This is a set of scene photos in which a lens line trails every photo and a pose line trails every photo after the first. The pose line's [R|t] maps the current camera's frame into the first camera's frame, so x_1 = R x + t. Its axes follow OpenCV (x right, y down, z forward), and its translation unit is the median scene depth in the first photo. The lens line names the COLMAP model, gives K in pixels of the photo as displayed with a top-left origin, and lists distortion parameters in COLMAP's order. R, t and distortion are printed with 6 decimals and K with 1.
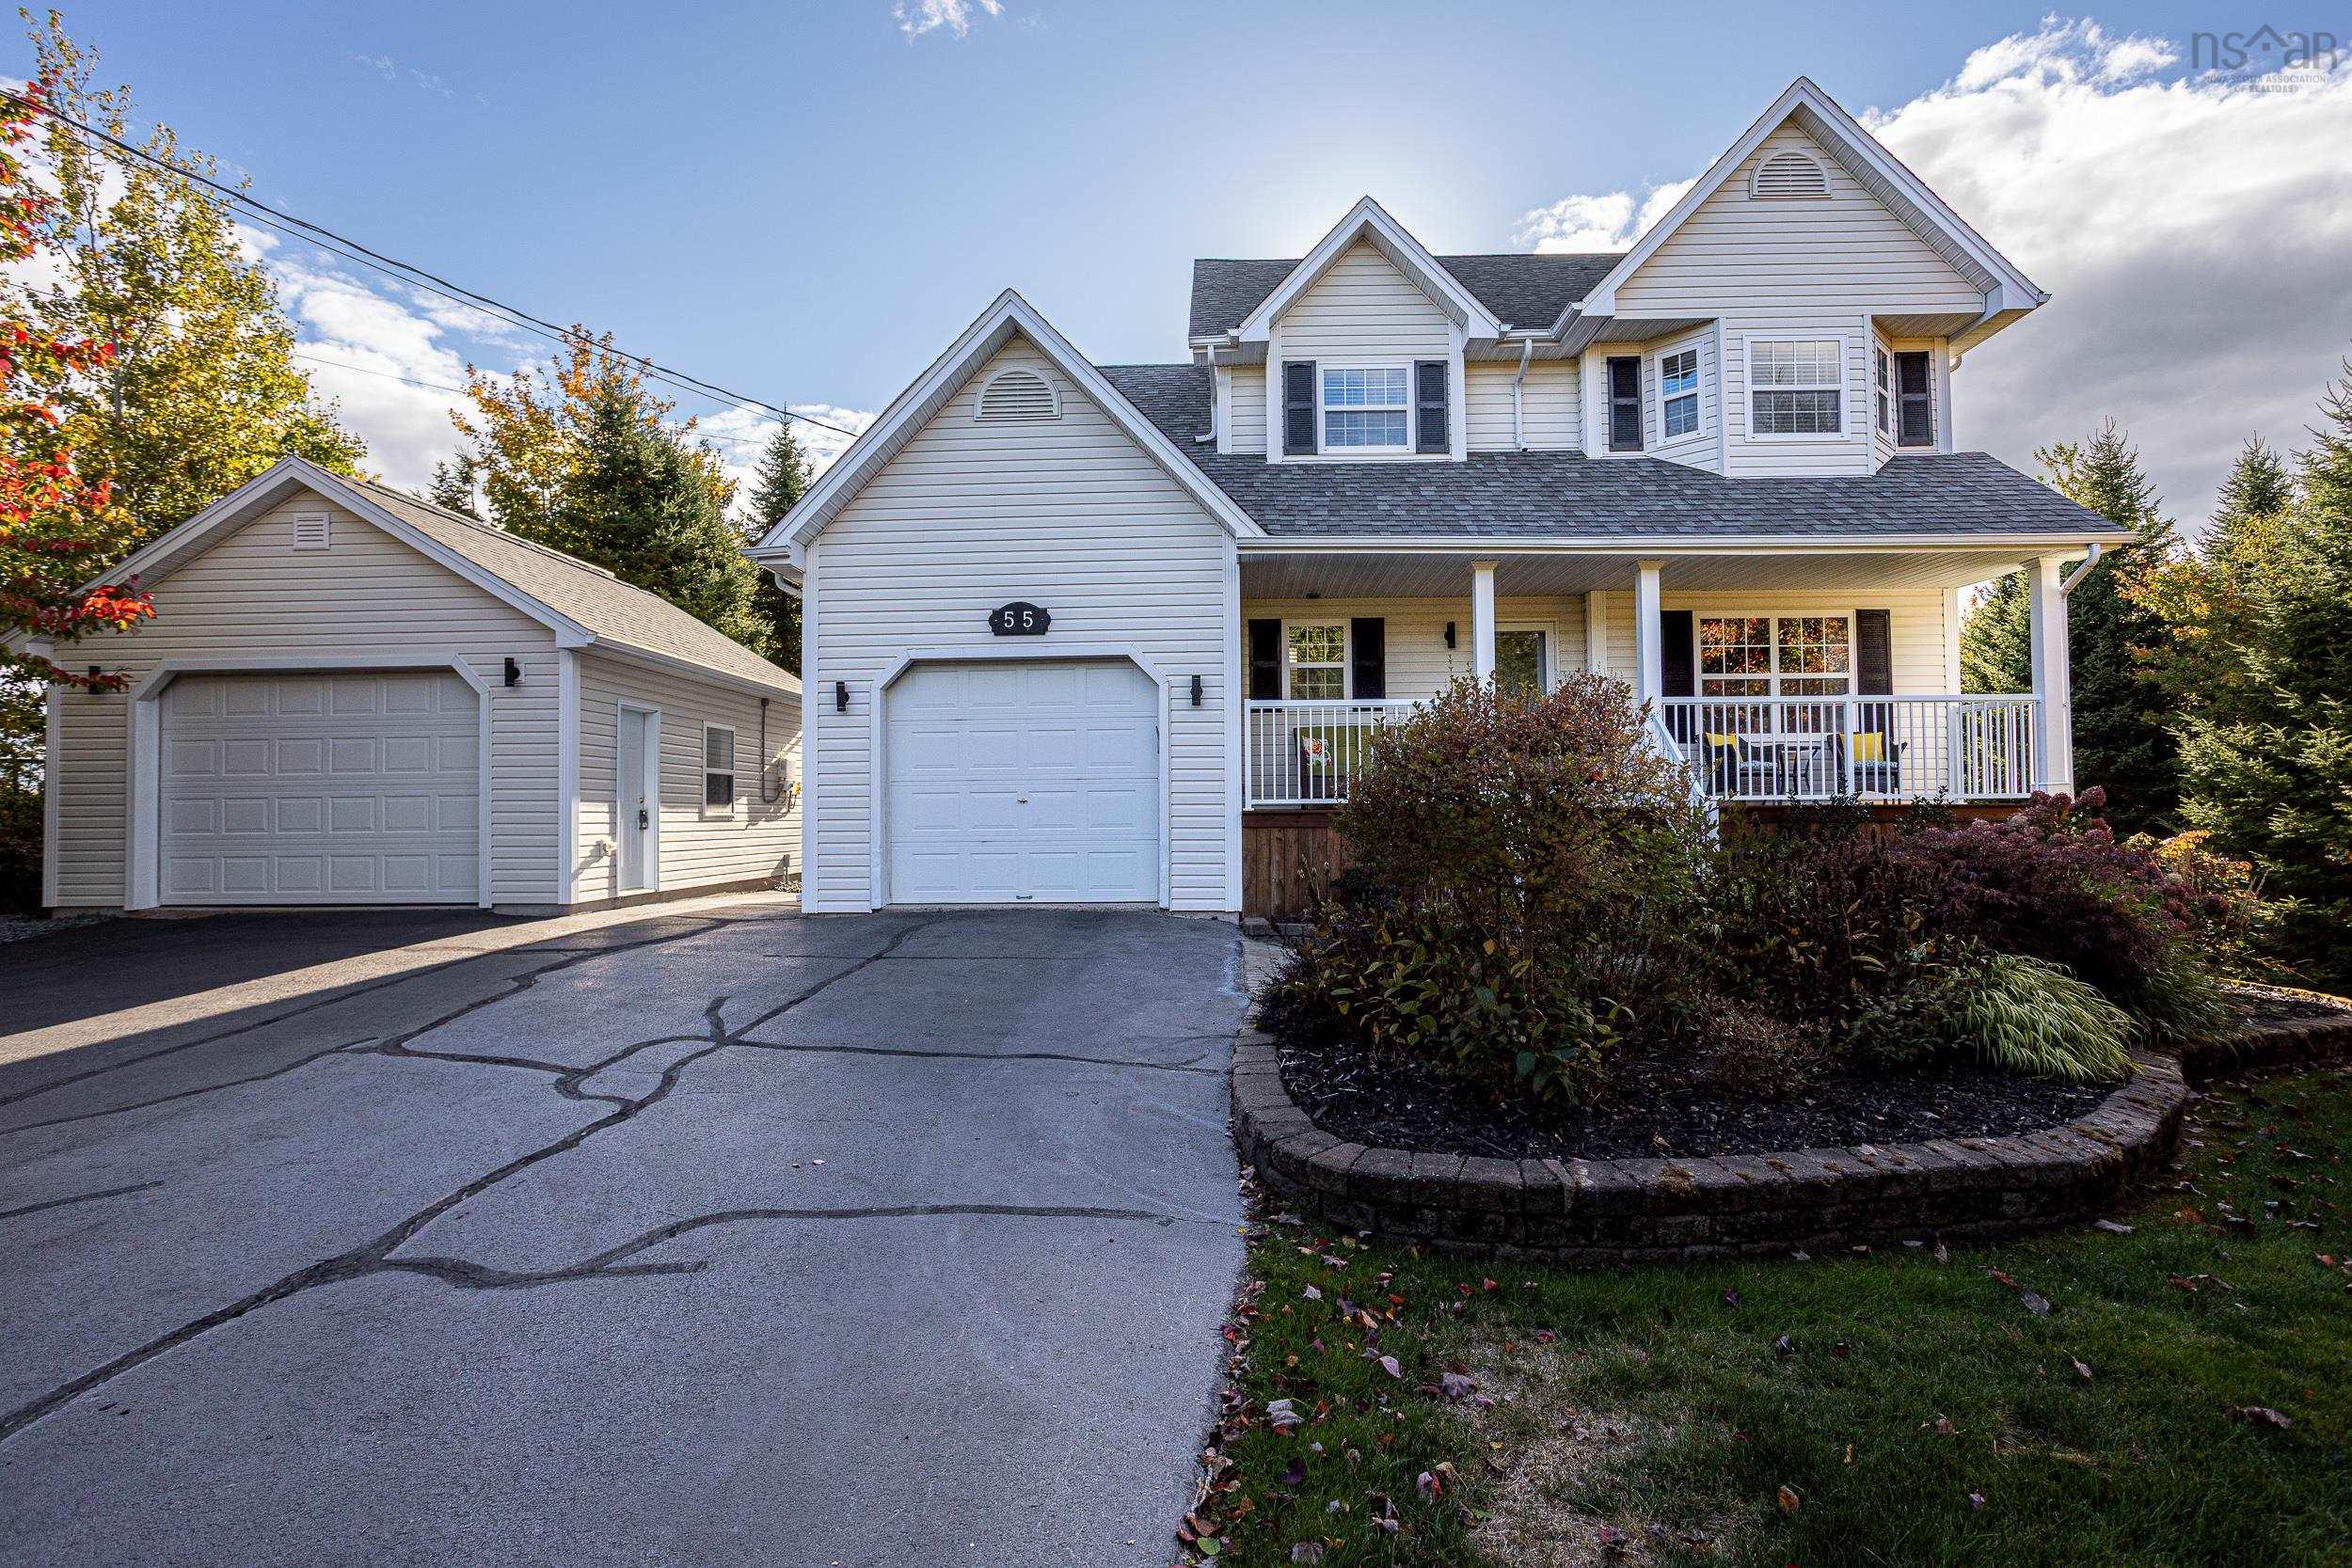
lens RADIAL K [[1154.0, 0, 1173.7], [0, 1154.0, 805.4], [0, 0, 1]] dist [-0.032428, 0.036118]
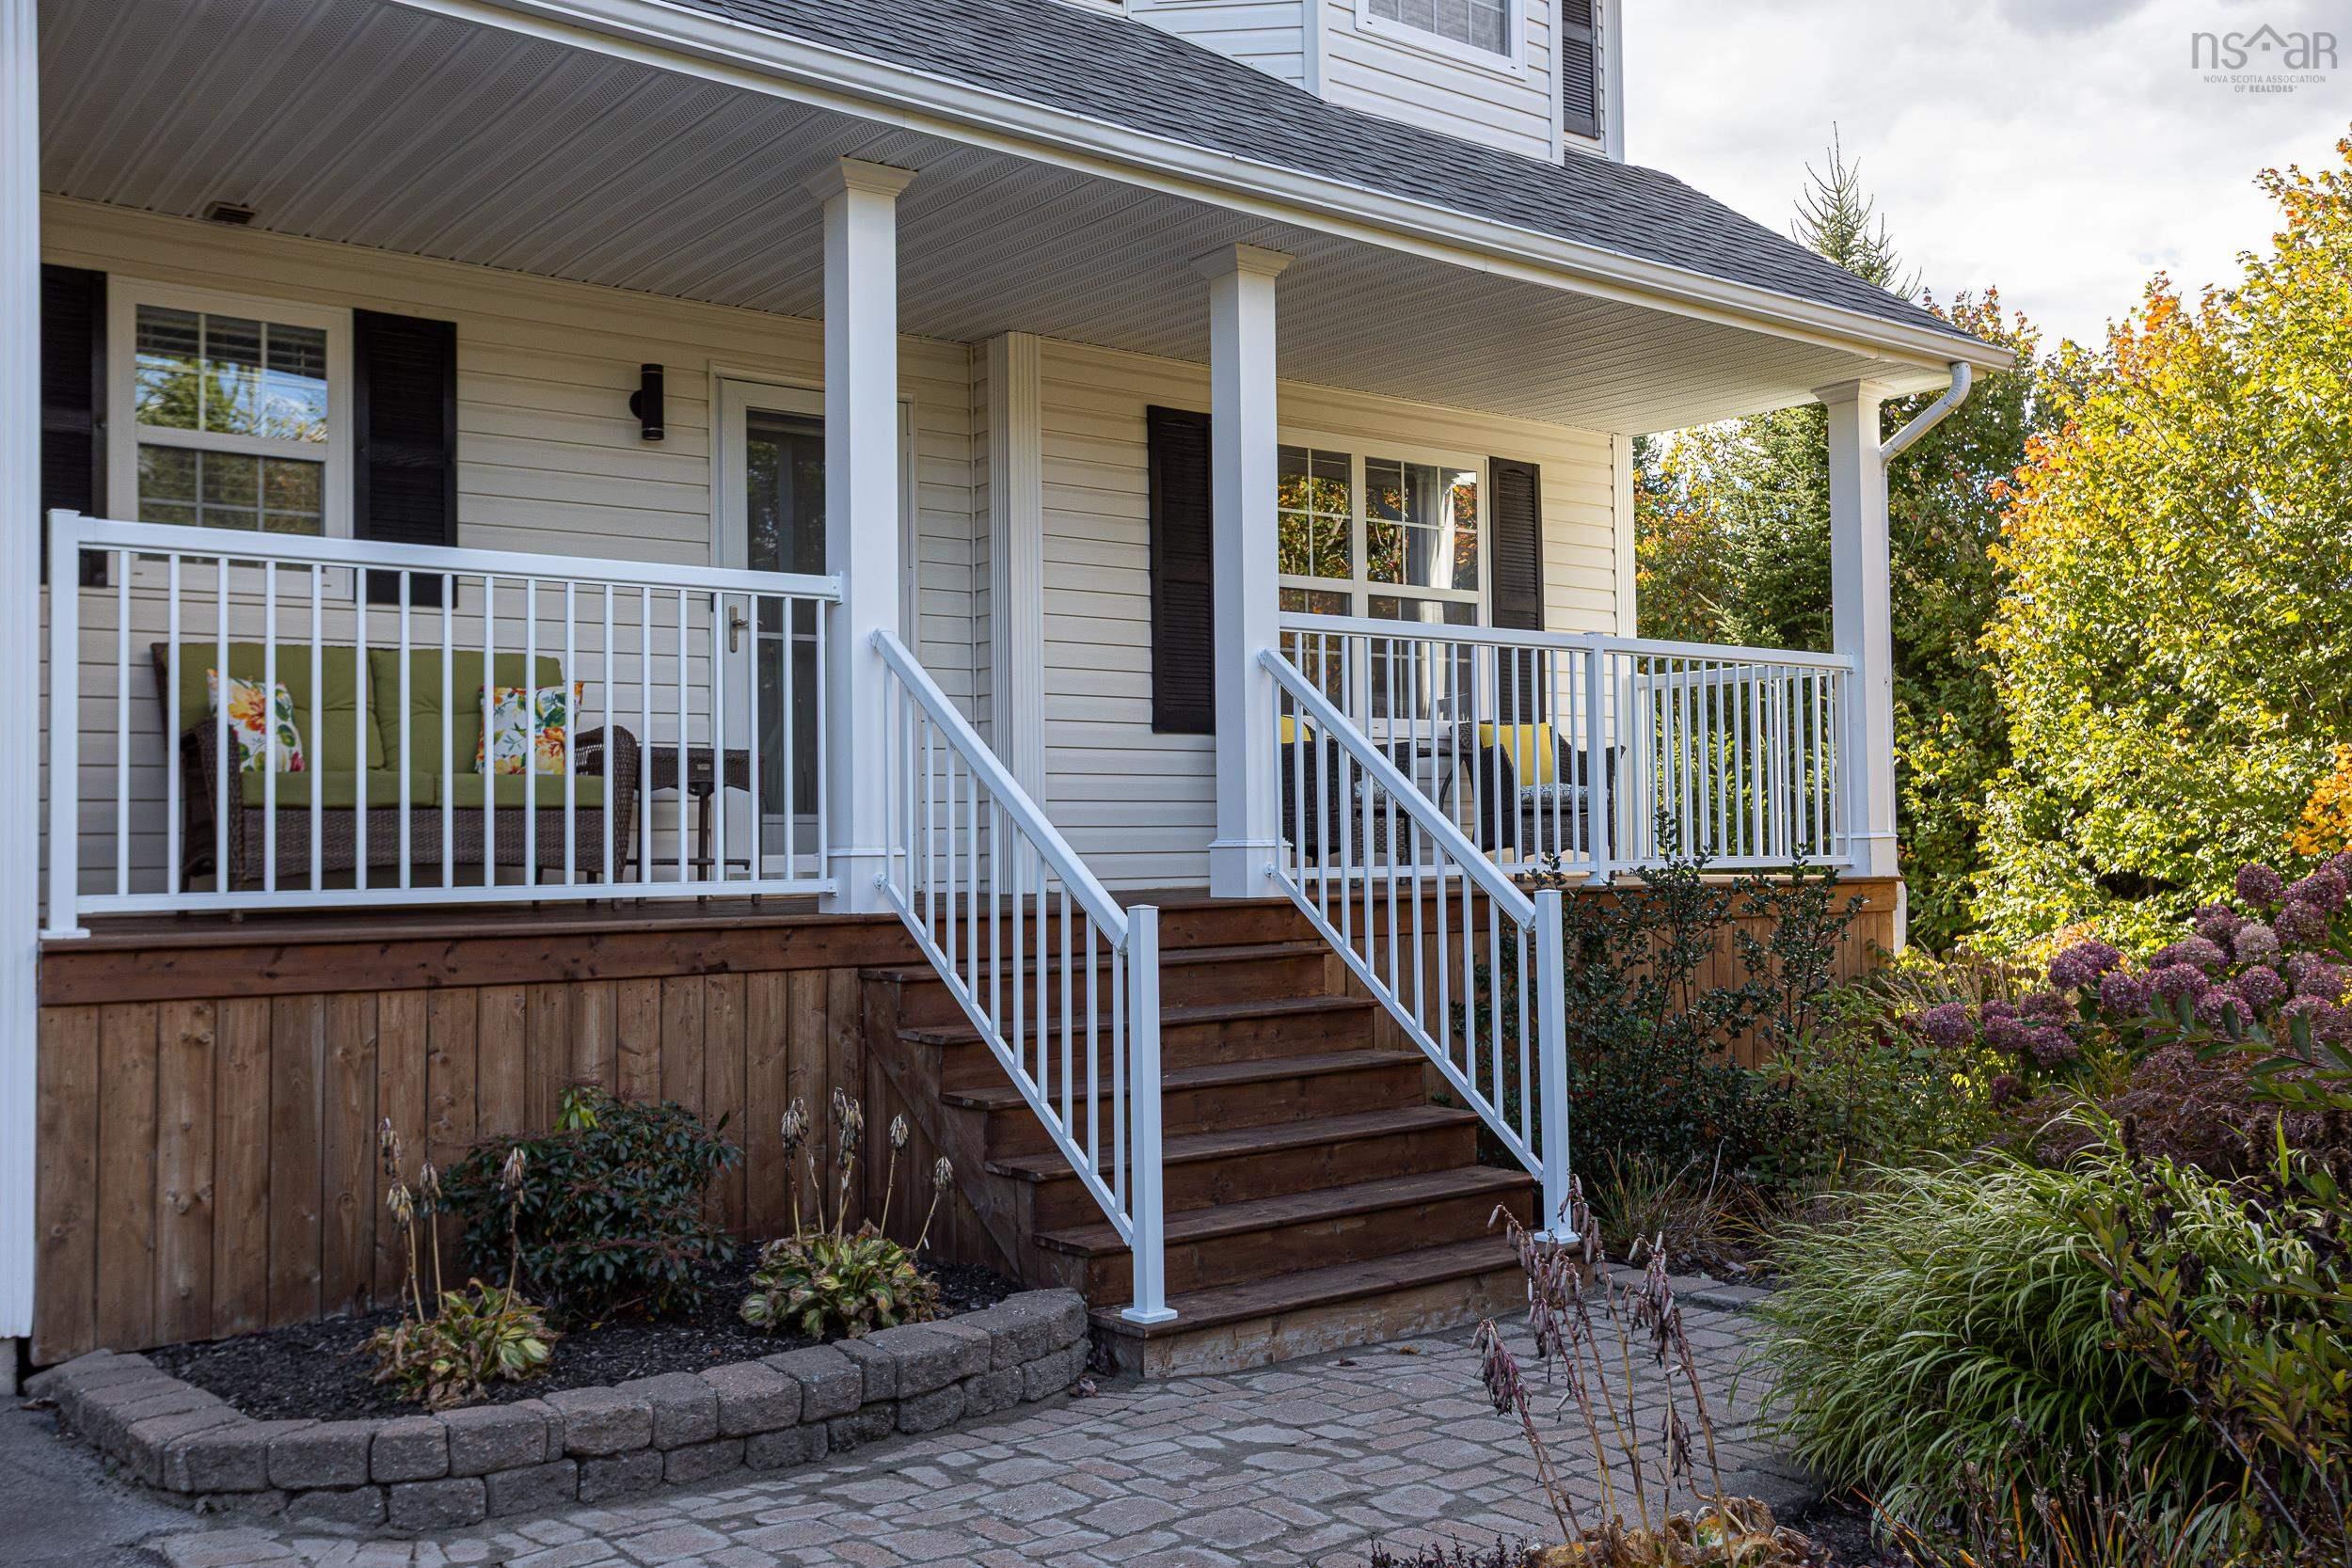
lens RADIAL K [[2038.5, 0, 1179.9], [0, 2038.5, 757.3], [0, 0, 1]] dist [0.054411, 0.000247]
pose [[0.773988, 0.019613, 0.632896, -0.034063], [-0.004345, 0.999661, -0.025666, -0.023601], [-0.633185, 0.017116, 0.773811, 0.435462]]
